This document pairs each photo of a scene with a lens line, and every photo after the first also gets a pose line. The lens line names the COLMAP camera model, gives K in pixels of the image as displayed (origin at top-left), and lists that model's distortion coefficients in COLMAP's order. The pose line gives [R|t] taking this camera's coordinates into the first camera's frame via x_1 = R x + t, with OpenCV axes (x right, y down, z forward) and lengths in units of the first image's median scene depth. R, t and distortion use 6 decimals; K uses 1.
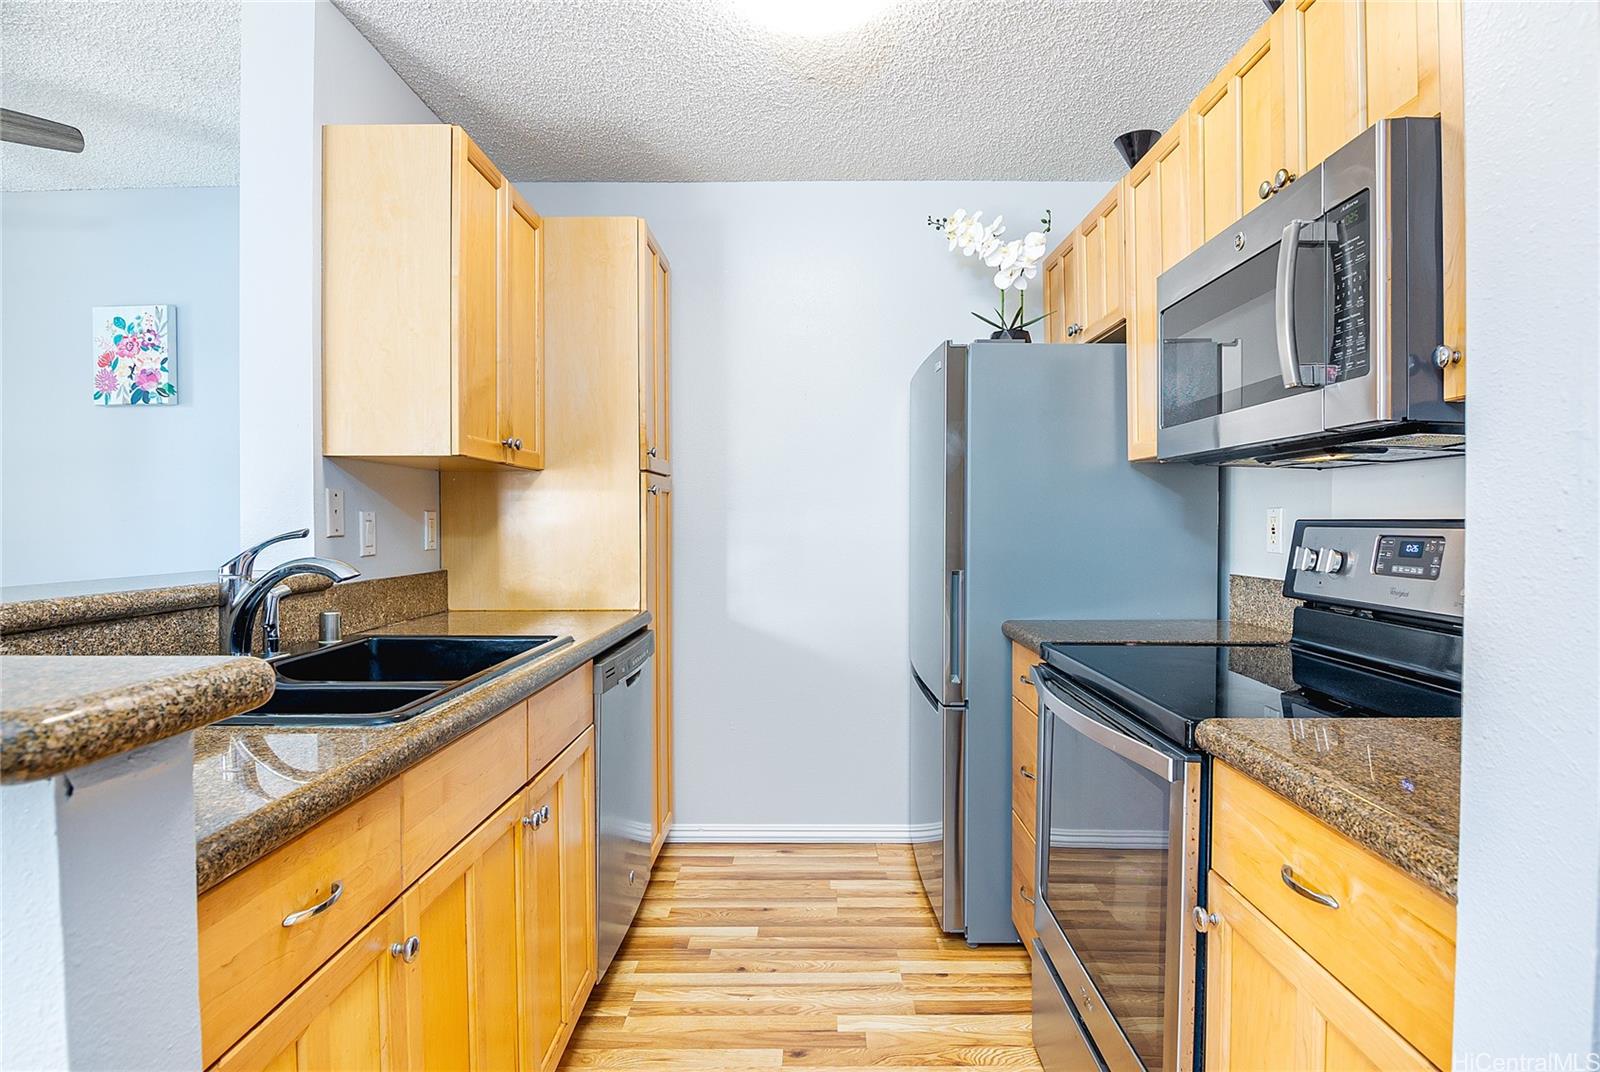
lens RADIAL K [[844.9, 0, 797.4], [0, 844.9, 528.5], [0, 0, 1]] dist [-0.015531, -0.003104]
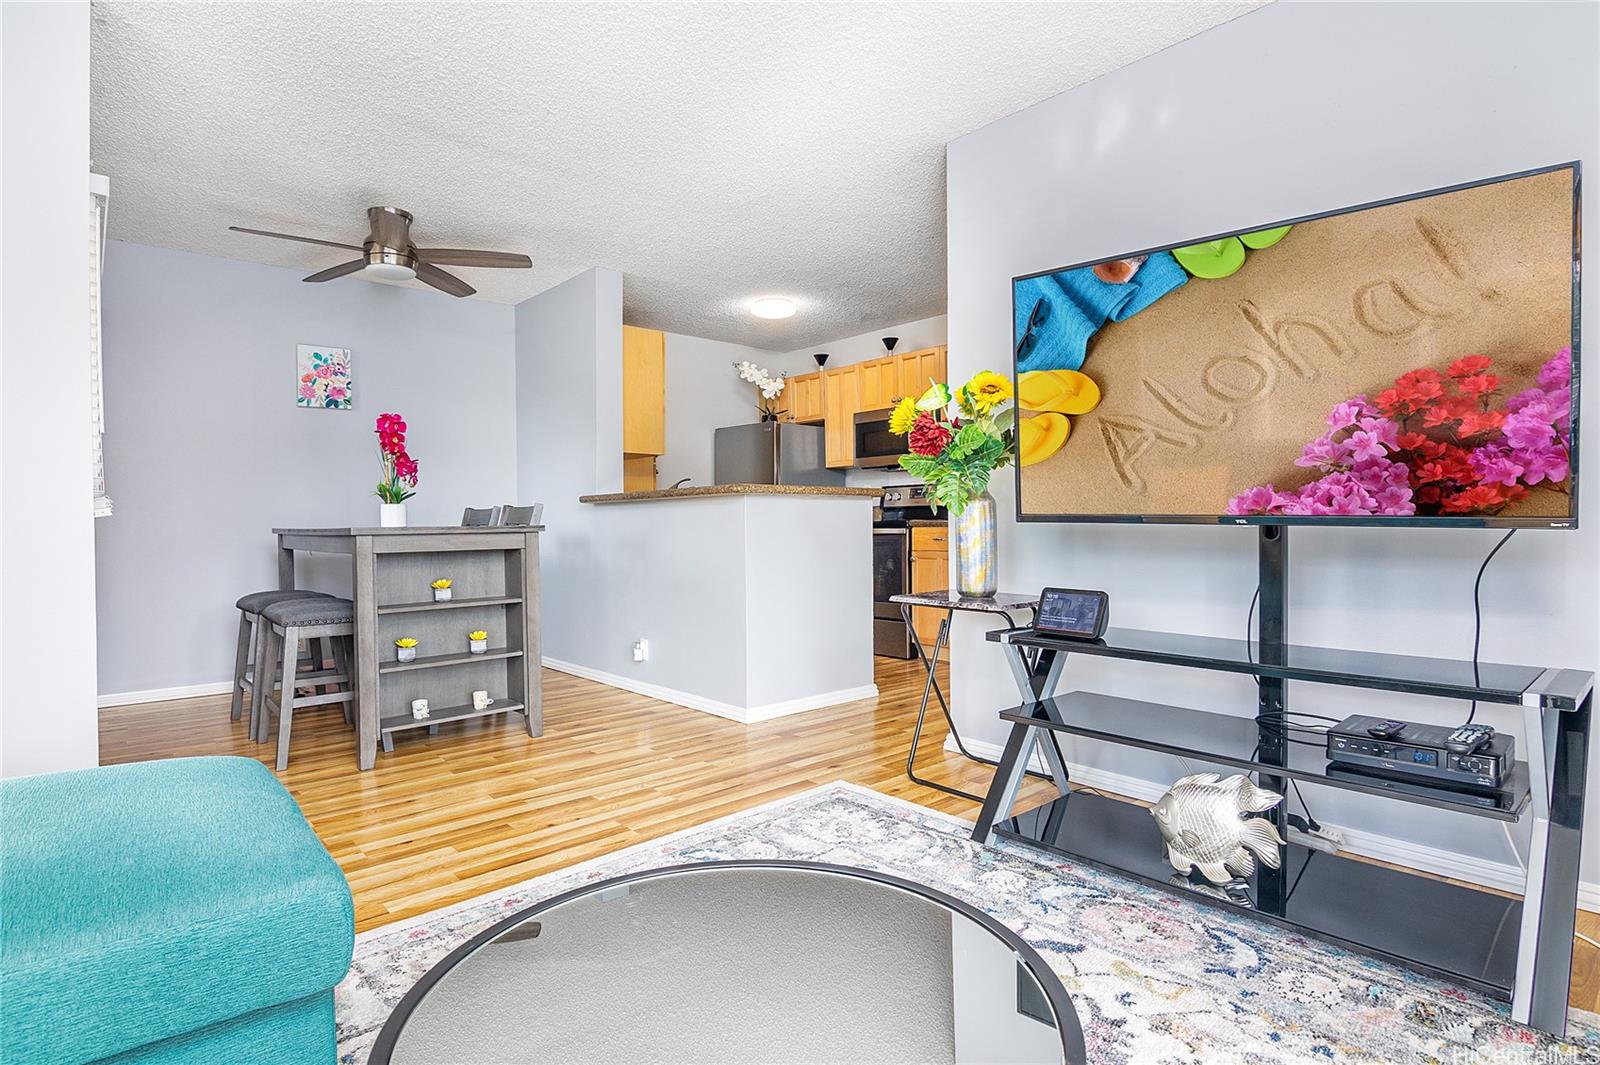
lens RADIAL K [[844.9, 0, 751.6], [0, 844.9, 540.2], [0, 0, 1]] dist [-0.015531, -0.003104]
pose [[0.784019, -0.007649, 0.620690, -1.171481], [0.009271, 0.999957, 0.000612, 0.119594], [-0.620668, 0.005274, 0.784056, -0.816708]]
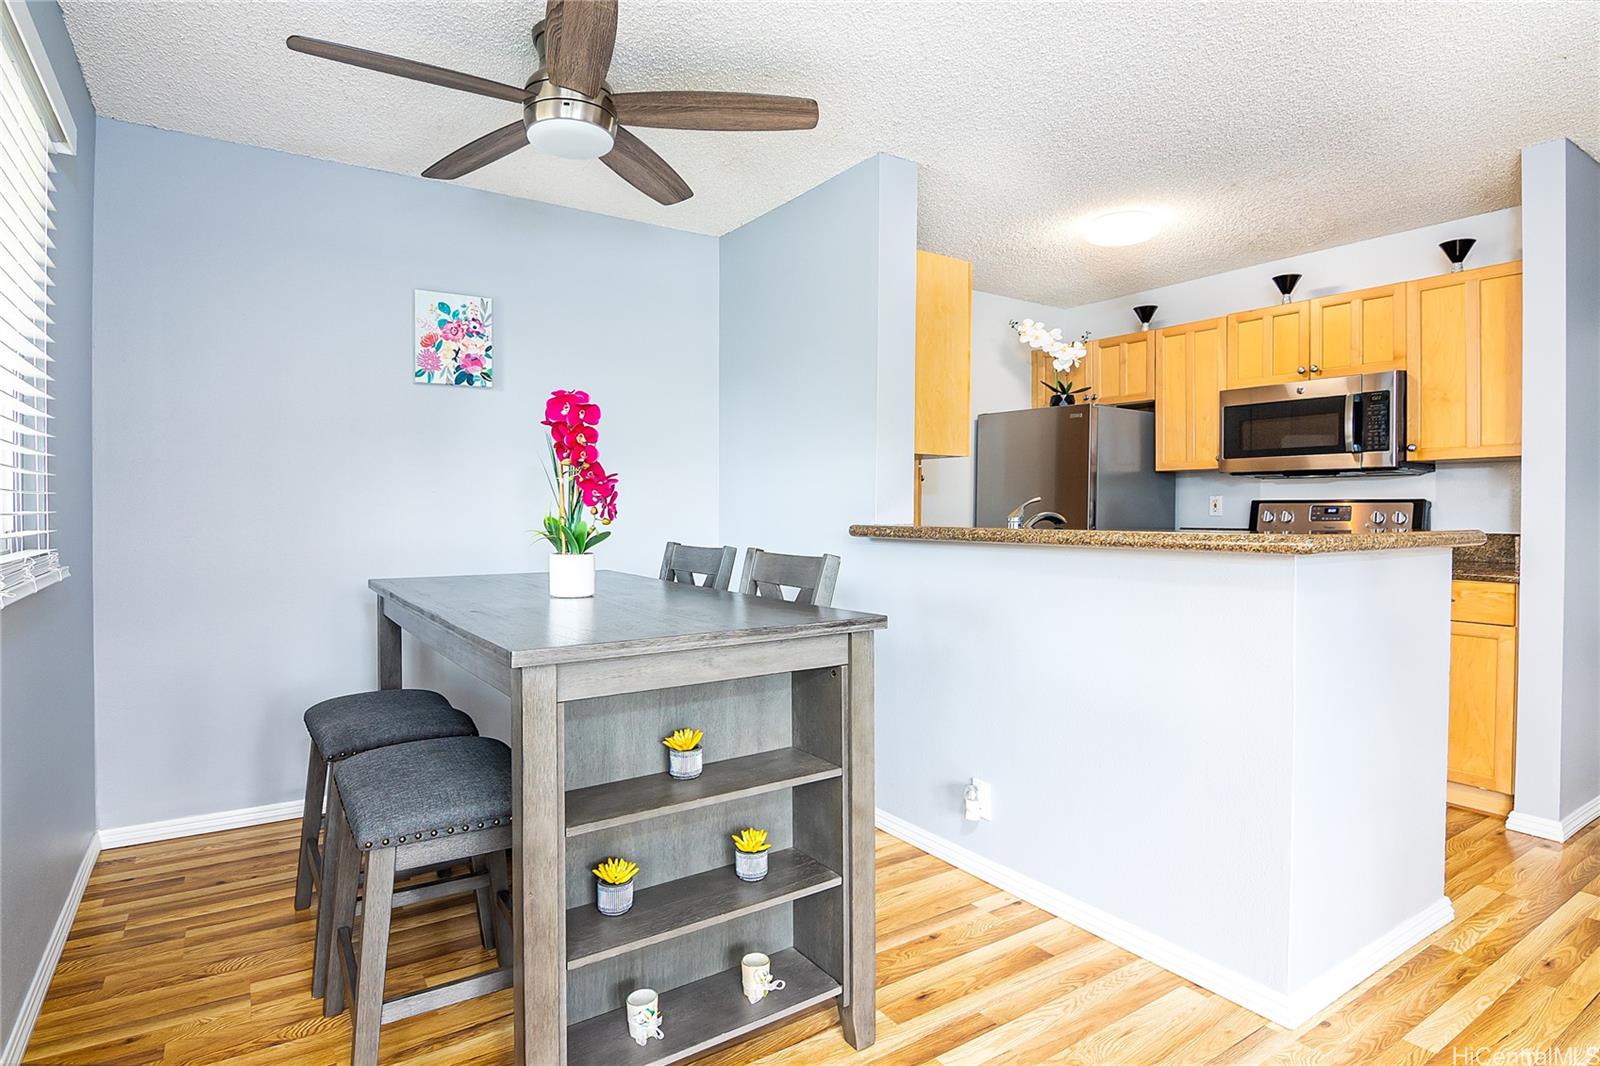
lens RADIAL K [[844.9, 0, 770.9], [0, 844.9, 517.0], [0, 0, 1]] dist [-0.015531, -0.003104]
pose [[0.845499, 0.005150, 0.533952, -1.035736], [-0.000104, 0.999955, -0.009480, 0.033463], [-0.533977, 0.007960, 0.845462, -0.142435]]
